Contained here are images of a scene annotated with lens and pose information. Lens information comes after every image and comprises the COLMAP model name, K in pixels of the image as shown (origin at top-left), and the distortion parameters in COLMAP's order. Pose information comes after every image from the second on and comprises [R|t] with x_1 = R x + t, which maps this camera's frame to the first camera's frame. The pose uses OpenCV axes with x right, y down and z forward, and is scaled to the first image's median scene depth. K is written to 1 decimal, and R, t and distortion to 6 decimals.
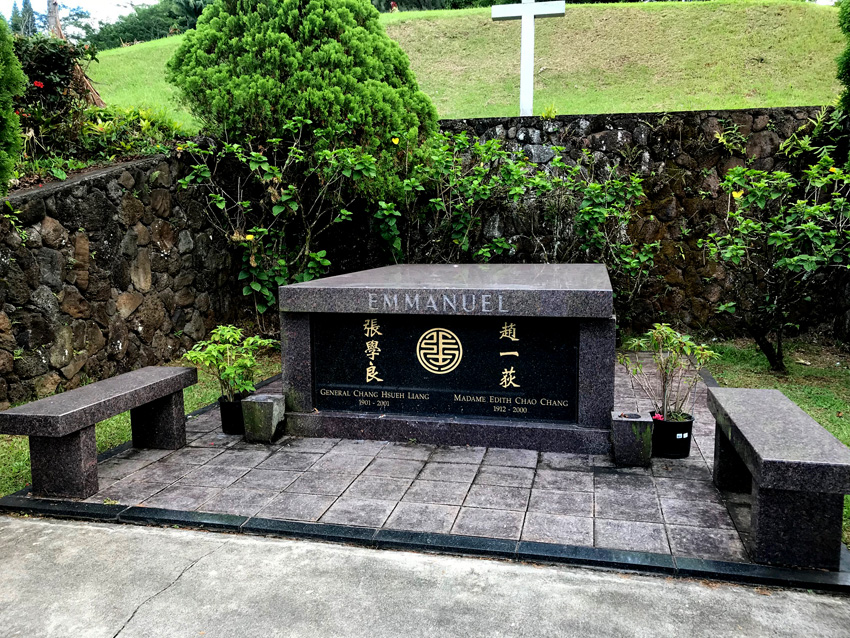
lens RADIAL K [[684.4, 0, 431.3], [0, 684.4, 308.2], [0, 0, 1]] dist [0.027446, -0.030167]
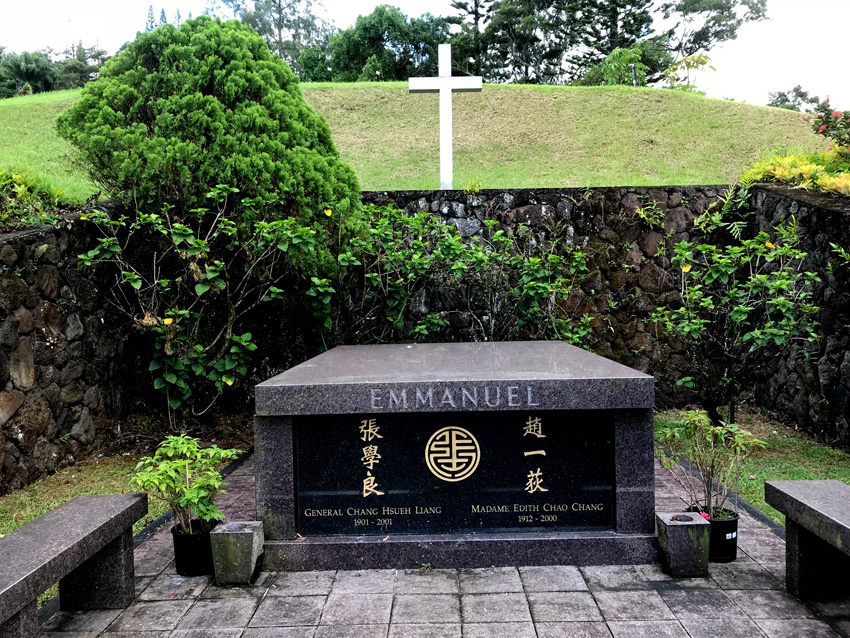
lens RADIAL K [[684.4, 0, 425.2], [0, 684.4, 310.4], [0, 0, 1]] dist [0.027446, -0.030167]
pose [[0.978912, -0.018501, 0.203444, -0.188246], [0.038622, 0.994692, -0.095379, -0.034580], [-0.200599, 0.101225, 0.974430, 0.153412]]
